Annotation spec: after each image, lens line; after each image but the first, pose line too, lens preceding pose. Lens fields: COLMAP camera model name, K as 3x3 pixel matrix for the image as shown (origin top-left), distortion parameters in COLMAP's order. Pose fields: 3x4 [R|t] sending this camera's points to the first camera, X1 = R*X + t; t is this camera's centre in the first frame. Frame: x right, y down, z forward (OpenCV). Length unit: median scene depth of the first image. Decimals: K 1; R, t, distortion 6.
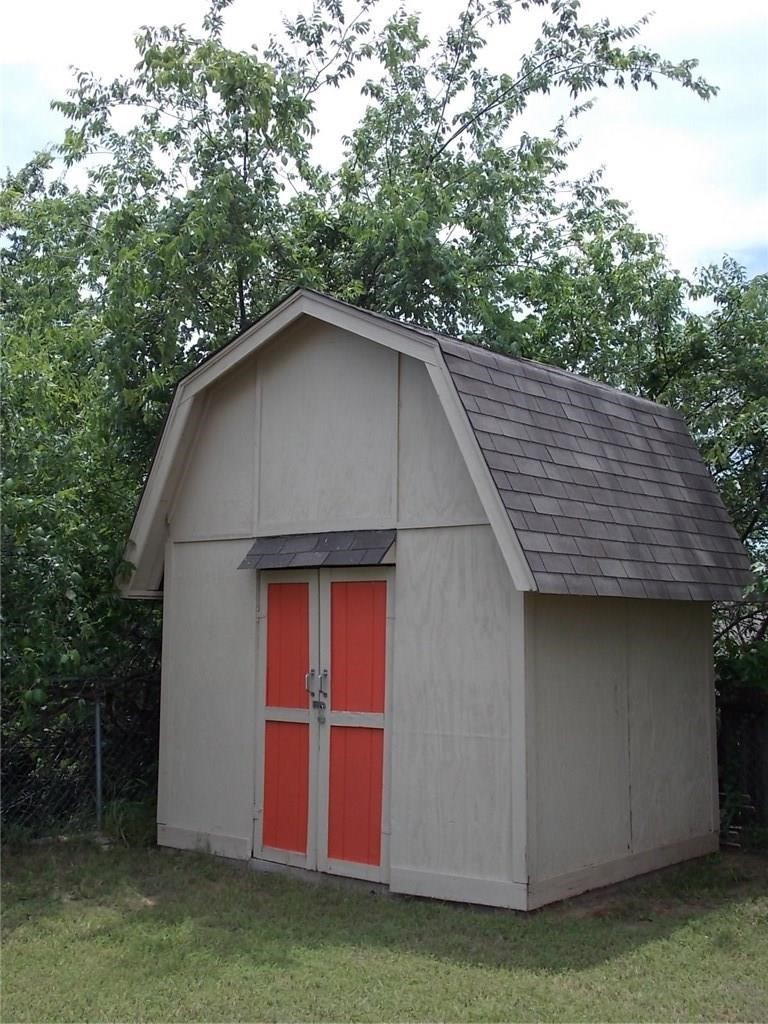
lens RADIAL K [[1106.8, 0, 385.3], [0, 1106.8, 511.0], [0, 0, 1]] dist [0.019267, 0.000000]
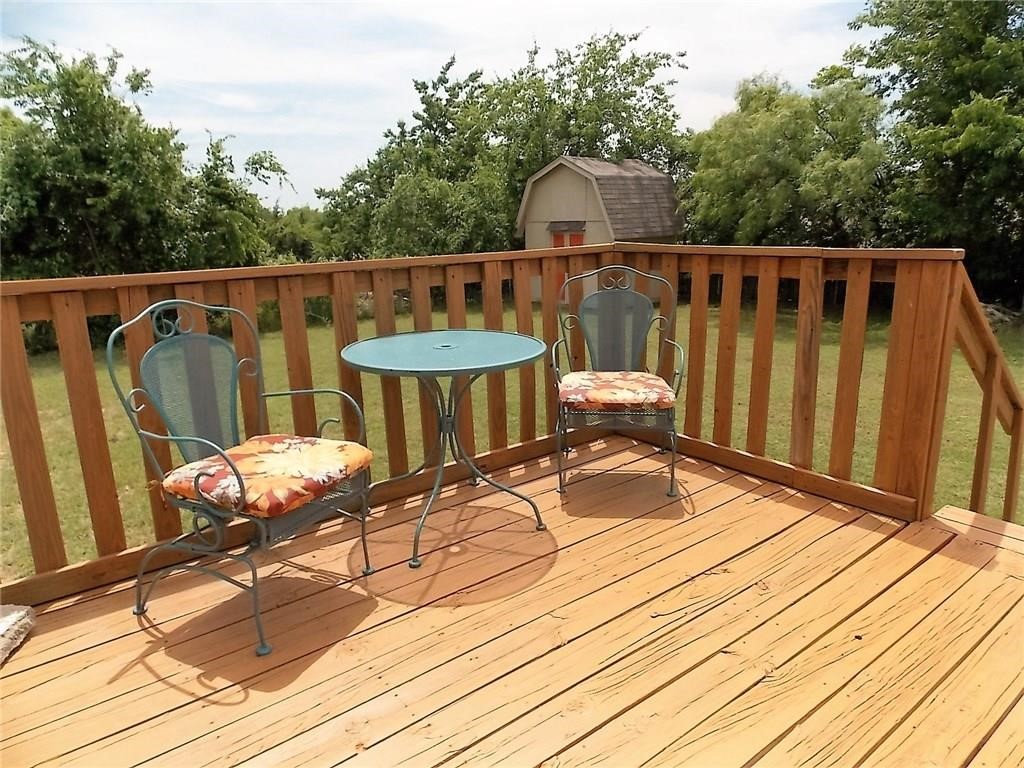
lens RADIAL K [[678.8, 0, 511.6], [0, 678.8, 385.5], [0, 0, 1]] dist [0.016721, -0.002117]
pose [[0.989245, 0.003078, -0.146237, 0.104312], [0.049077, 0.934837, 0.351668, -0.296199], [0.137790, -0.355063, 0.924632, -1.481131]]
